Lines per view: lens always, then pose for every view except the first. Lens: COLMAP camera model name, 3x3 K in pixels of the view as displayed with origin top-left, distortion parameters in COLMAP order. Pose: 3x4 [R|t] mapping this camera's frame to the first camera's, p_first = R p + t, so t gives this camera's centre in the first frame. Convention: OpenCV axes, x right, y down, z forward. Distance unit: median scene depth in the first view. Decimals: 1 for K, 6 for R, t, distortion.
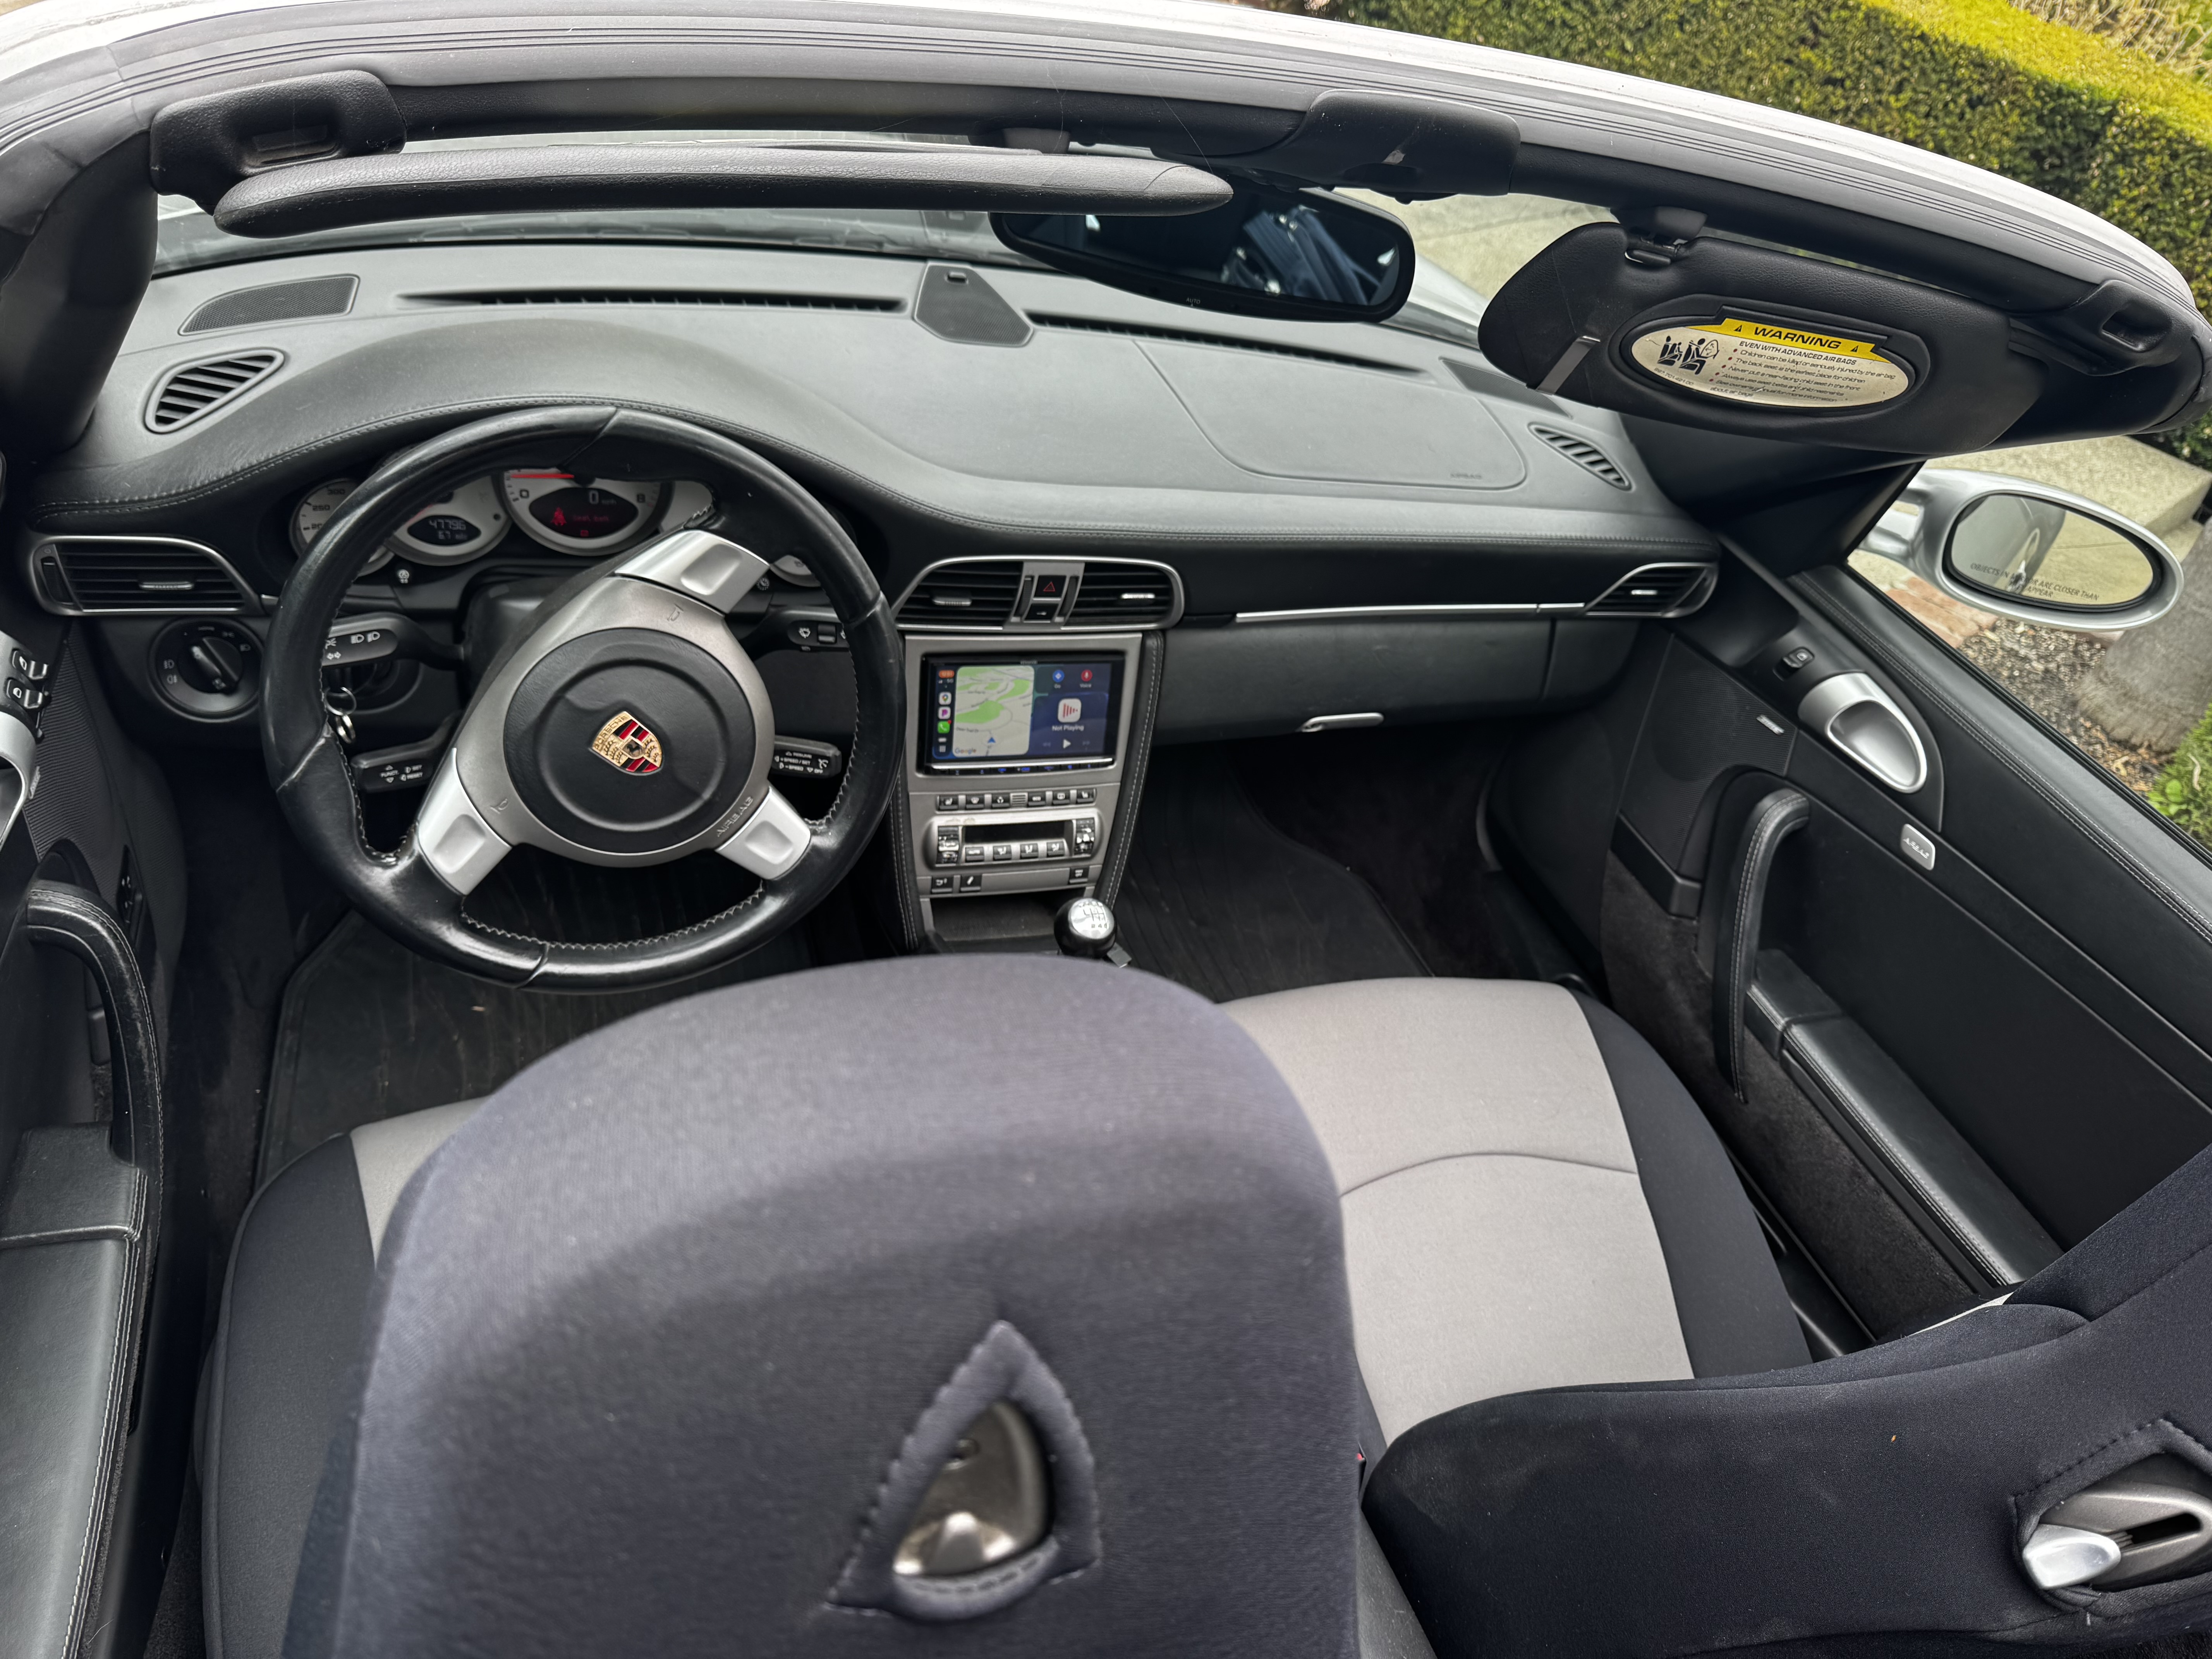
lens RADIAL K [[1575.3, 0, 1106.0], [0, 1575.3, 829.5], [0, 0, 1]] dist [0.213910, -0.356405]
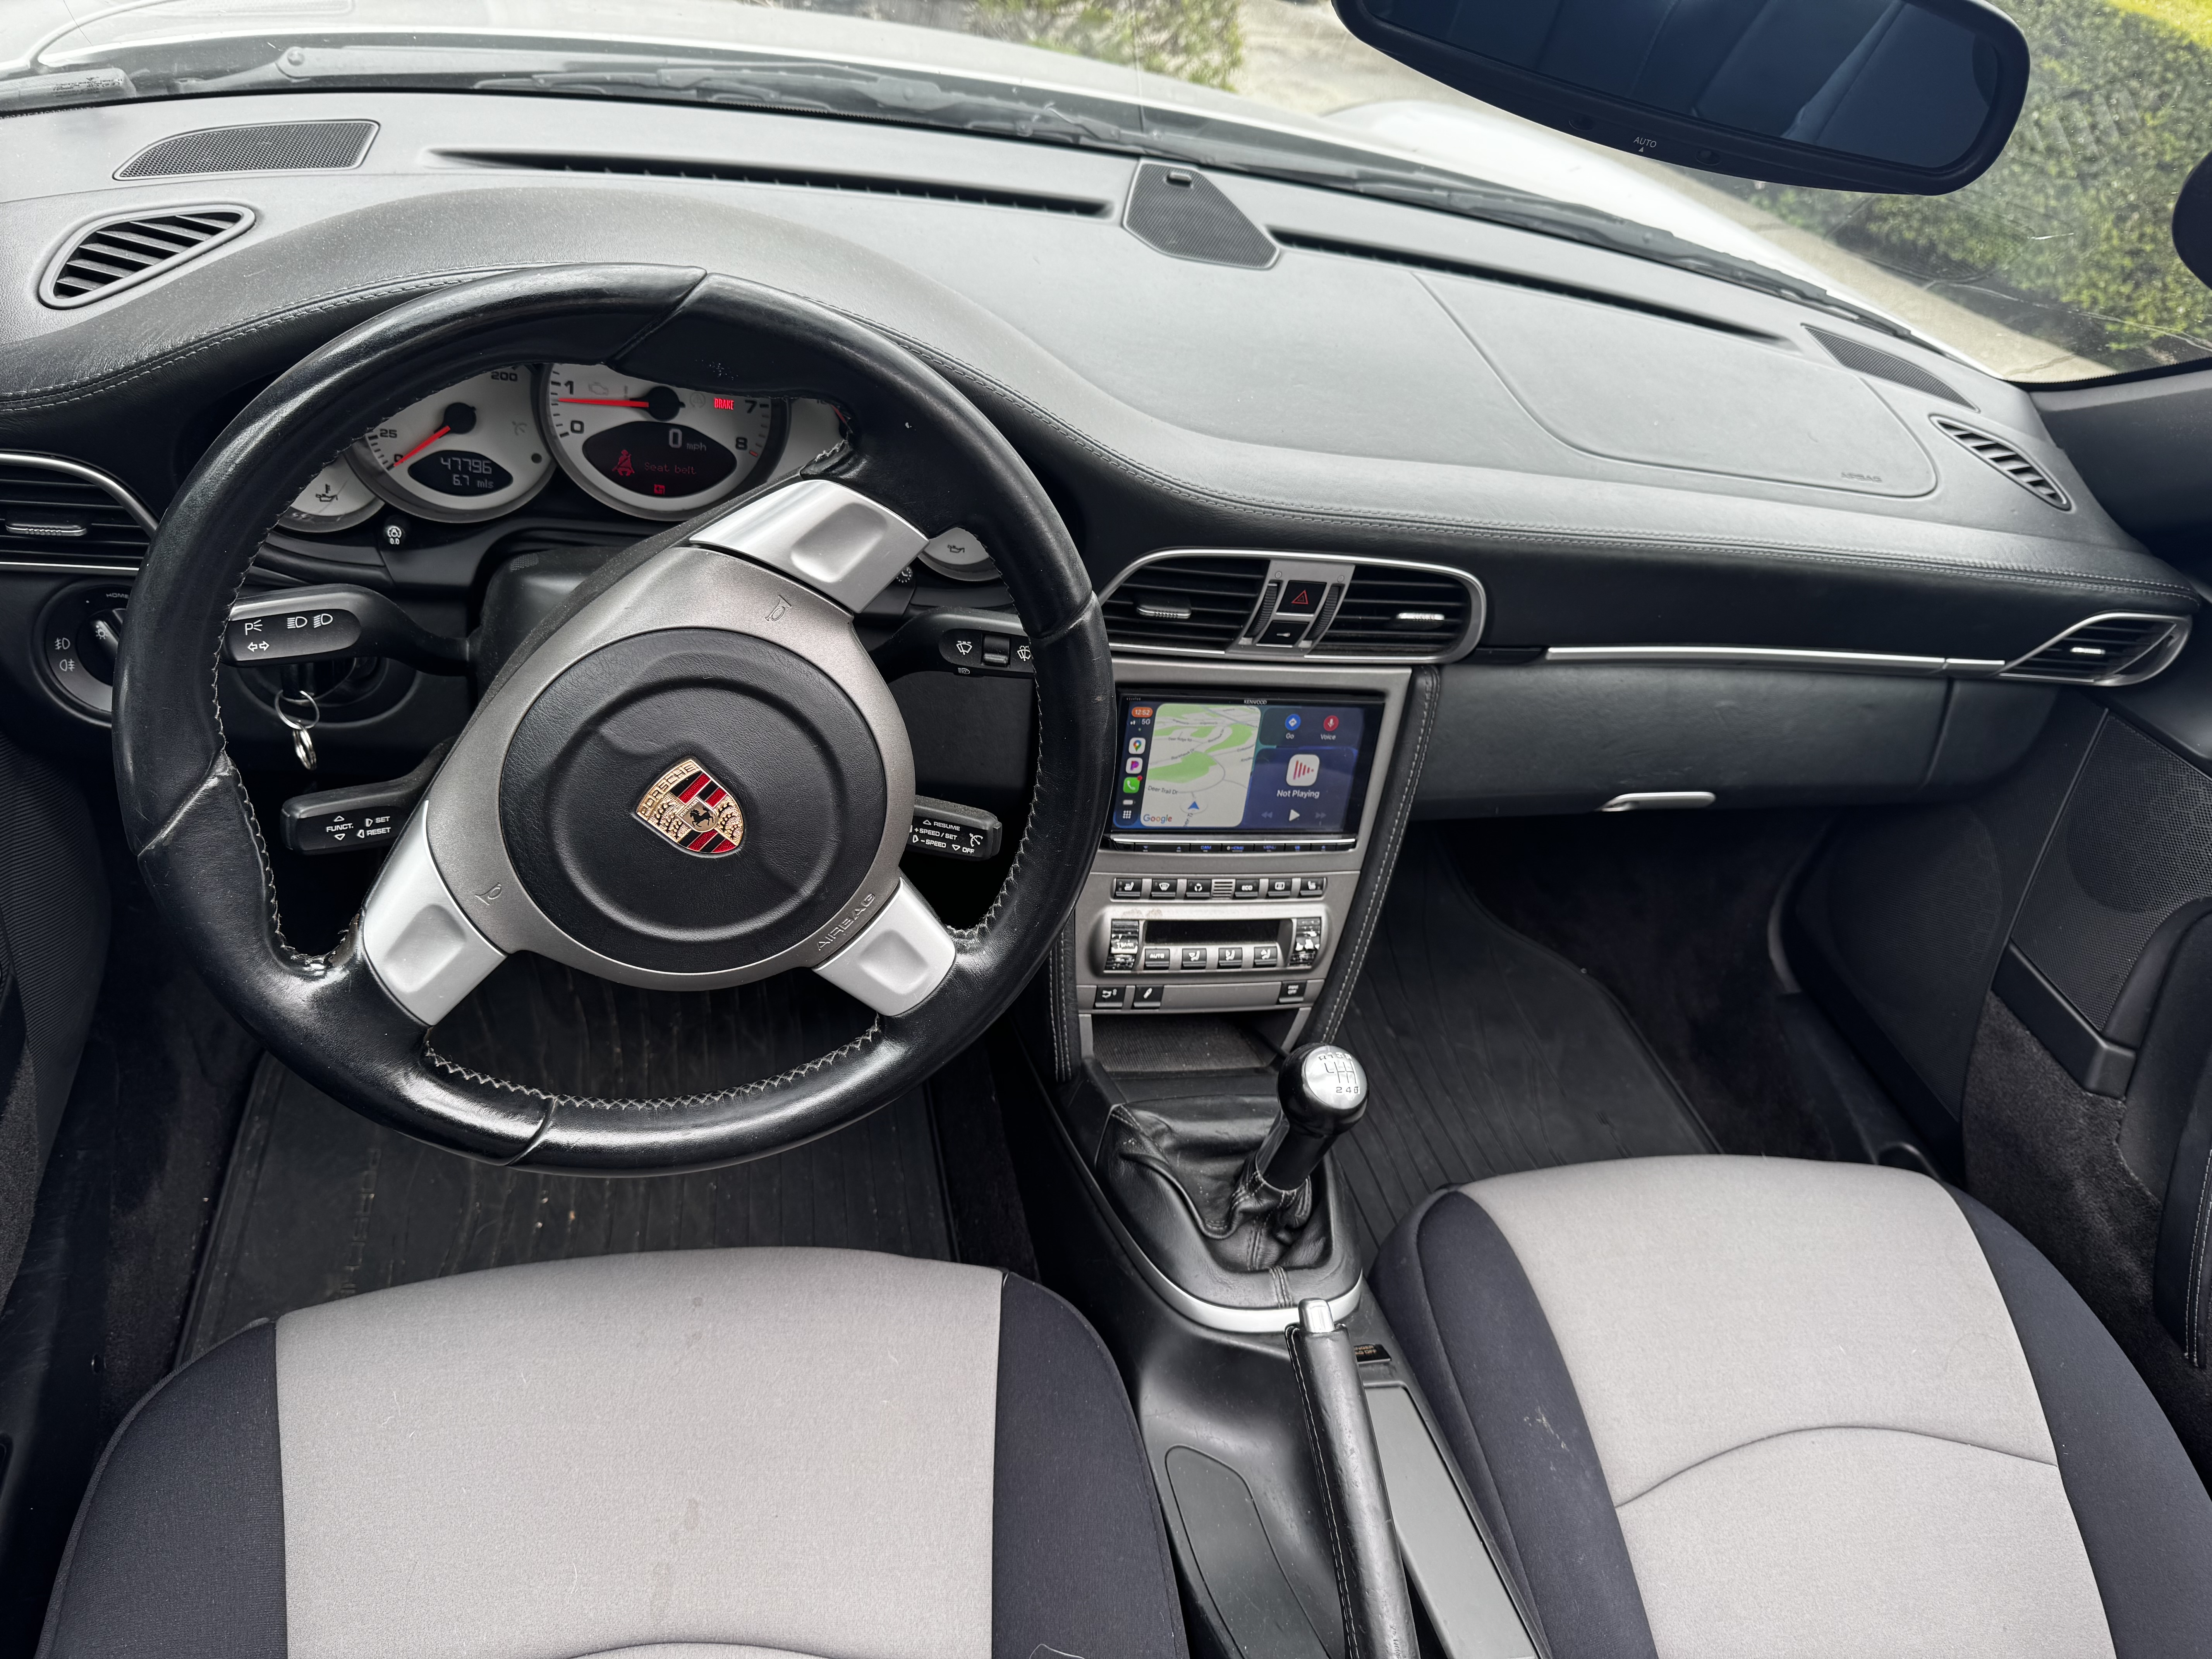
lens RADIAL K [[1588.8, 0, 1106.0], [0, 1588.8, 829.5], [0, 0, 1]] dist [0.173504, -0.250538]
pose [[0.996685, 0.061574, -0.053180, -0.079109], [-0.062164, 0.998021, -0.009507, -0.039202], [0.052489, 0.012781, 0.998540, 0.293780]]
